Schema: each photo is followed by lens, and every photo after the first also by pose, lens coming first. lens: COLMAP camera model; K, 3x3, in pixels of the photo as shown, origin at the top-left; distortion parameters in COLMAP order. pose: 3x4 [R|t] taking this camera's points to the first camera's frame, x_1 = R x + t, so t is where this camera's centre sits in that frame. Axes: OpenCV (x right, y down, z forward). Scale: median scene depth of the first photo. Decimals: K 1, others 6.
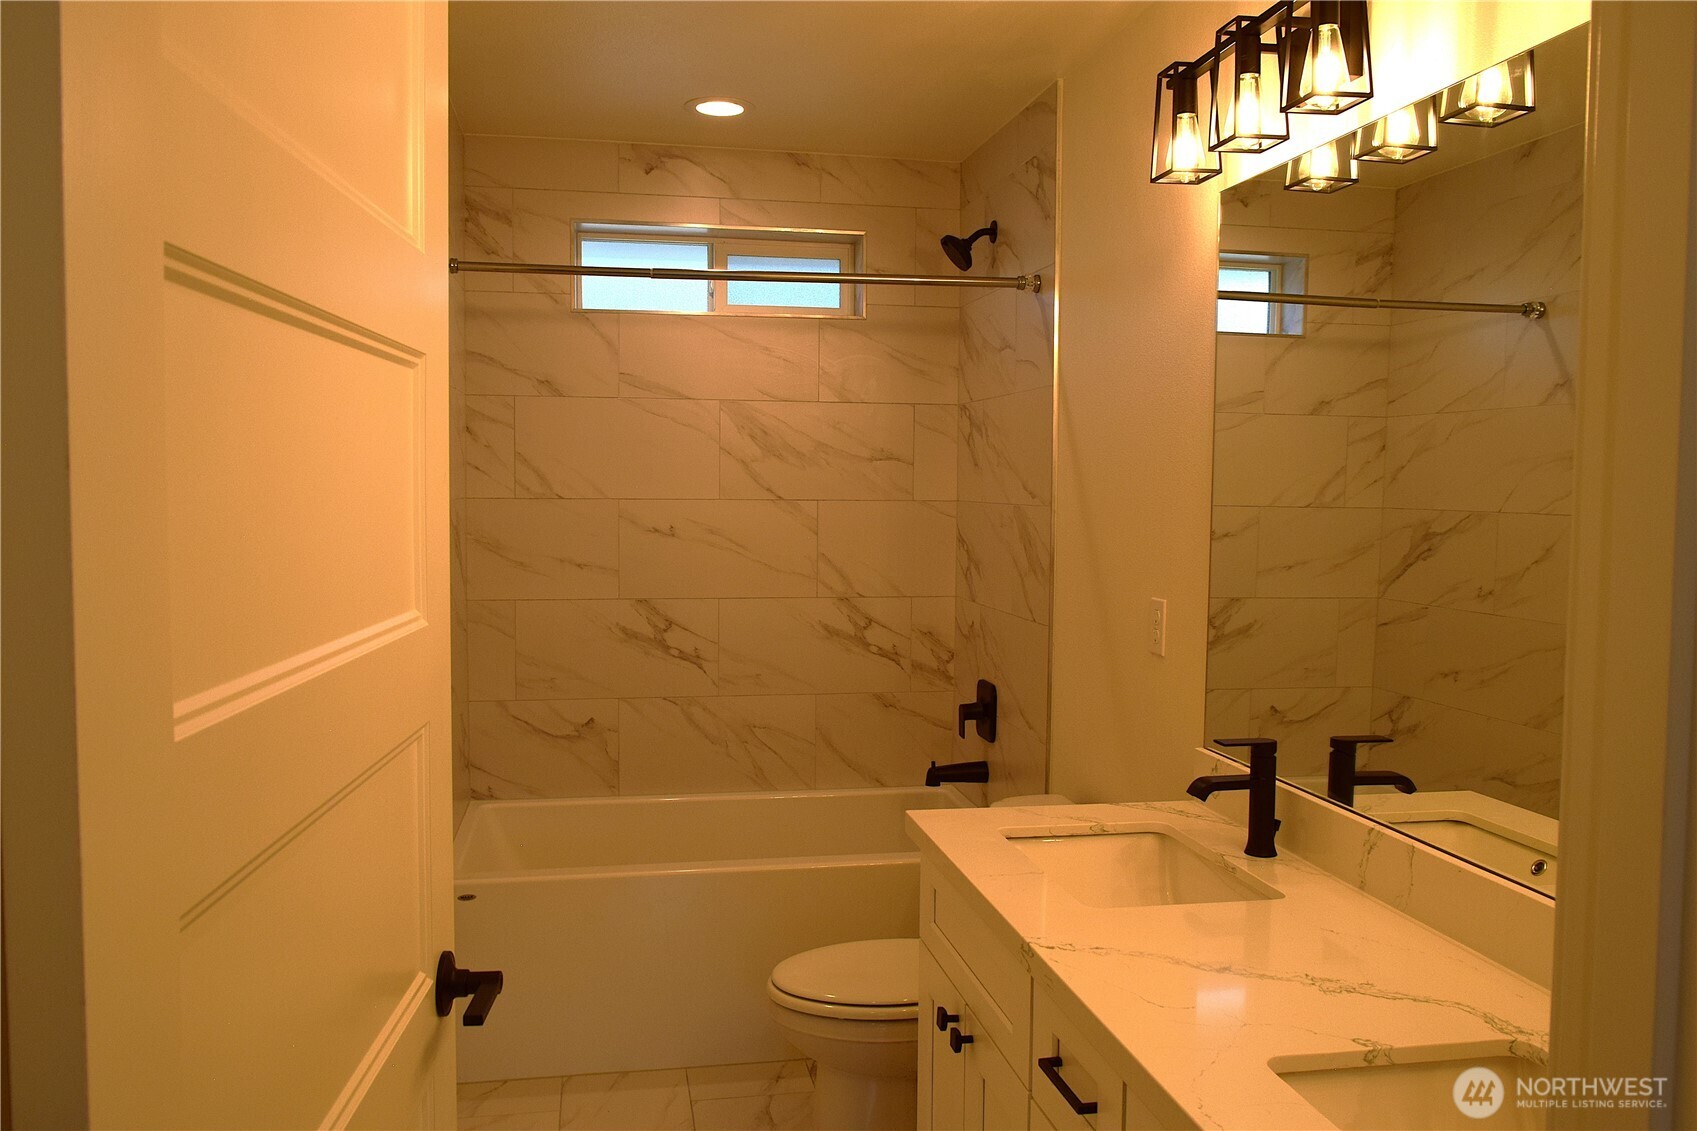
lens RADIAL K [[1337.0, 0, 848.5], [0, 1337.0, 565.5], [0, 0, 1]] dist [-0.009788, 0.010297]
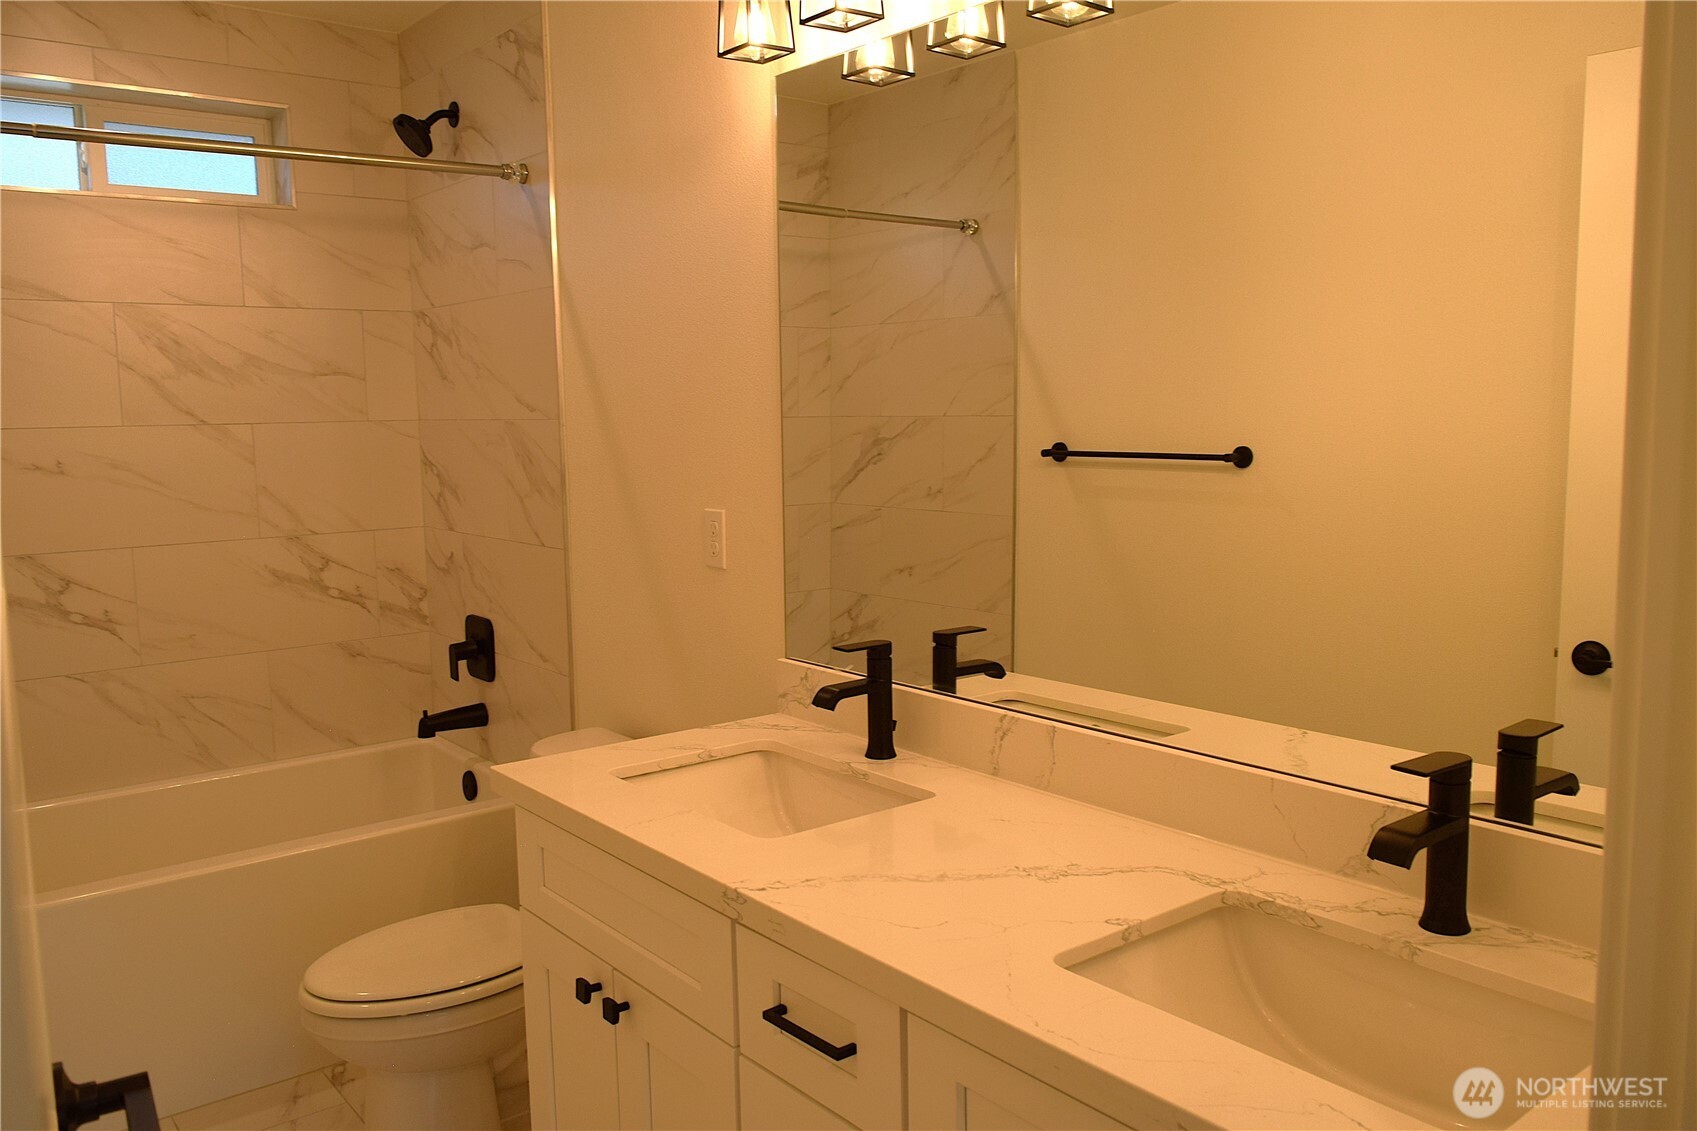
lens RADIAL K [[1332.6, 0, 848.5], [0, 1332.6, 565.5], [0, 0, 1]] dist [-0.010756, 0.004893]
pose [[0.884440, -0.078060, 0.460079, -0.088621], [0.052650, 0.996307, 0.067827, 0.003698], [-0.463674, -0.035766, 0.885284, 0.079965]]
